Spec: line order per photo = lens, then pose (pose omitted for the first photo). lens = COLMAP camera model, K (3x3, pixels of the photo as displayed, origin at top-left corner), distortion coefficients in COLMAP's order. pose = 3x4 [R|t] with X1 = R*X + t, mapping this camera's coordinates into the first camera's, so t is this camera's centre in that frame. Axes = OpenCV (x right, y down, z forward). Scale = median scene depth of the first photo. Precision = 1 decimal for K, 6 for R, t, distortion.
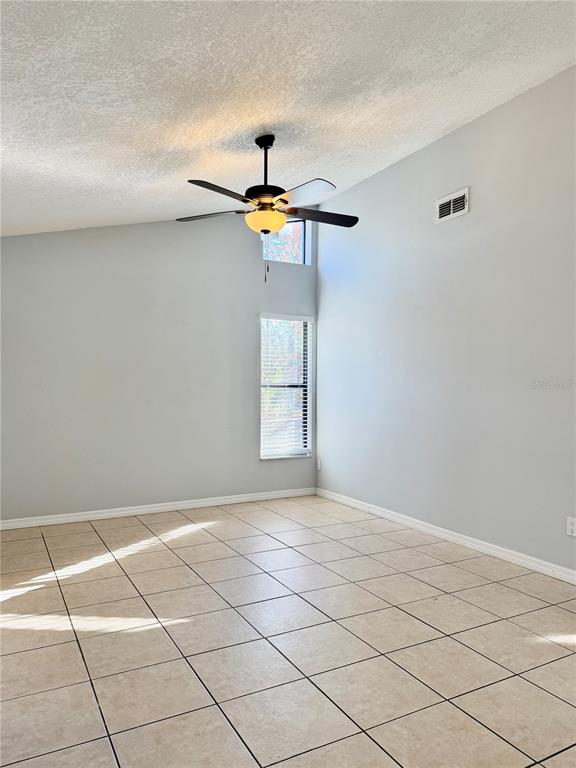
lens RADIAL K [[539.0, 0, 288.0], [0, 539.0, 384.0], [0, 0, 1]] dist [0.078536, -0.113593]
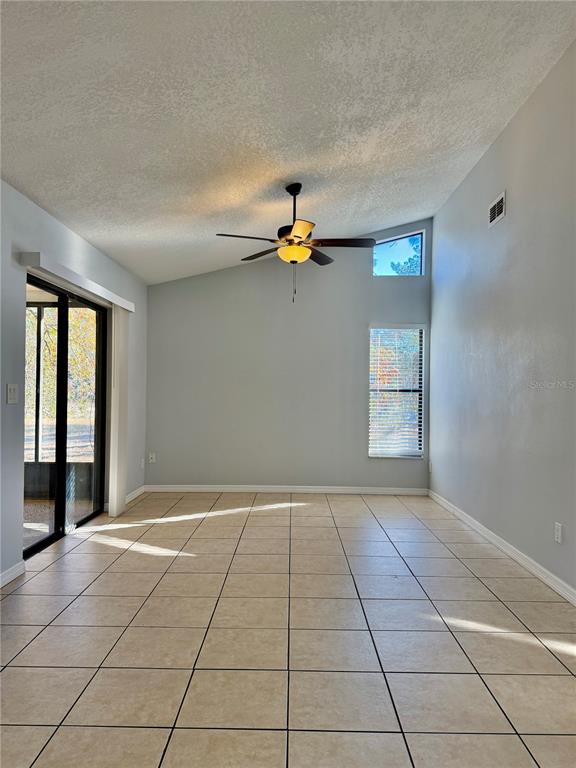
lens RADIAL K [[539.0, 0, 288.0], [0, 539.0, 384.0], [0, 0, 1]] dist [0.078536, -0.113593]
pose [[0.876193, -0.002795, -0.481953, 0.335588], [-0.006104, 0.999839, -0.016896, 0.010582], [0.481922, 0.017746, 0.876034, -0.047193]]
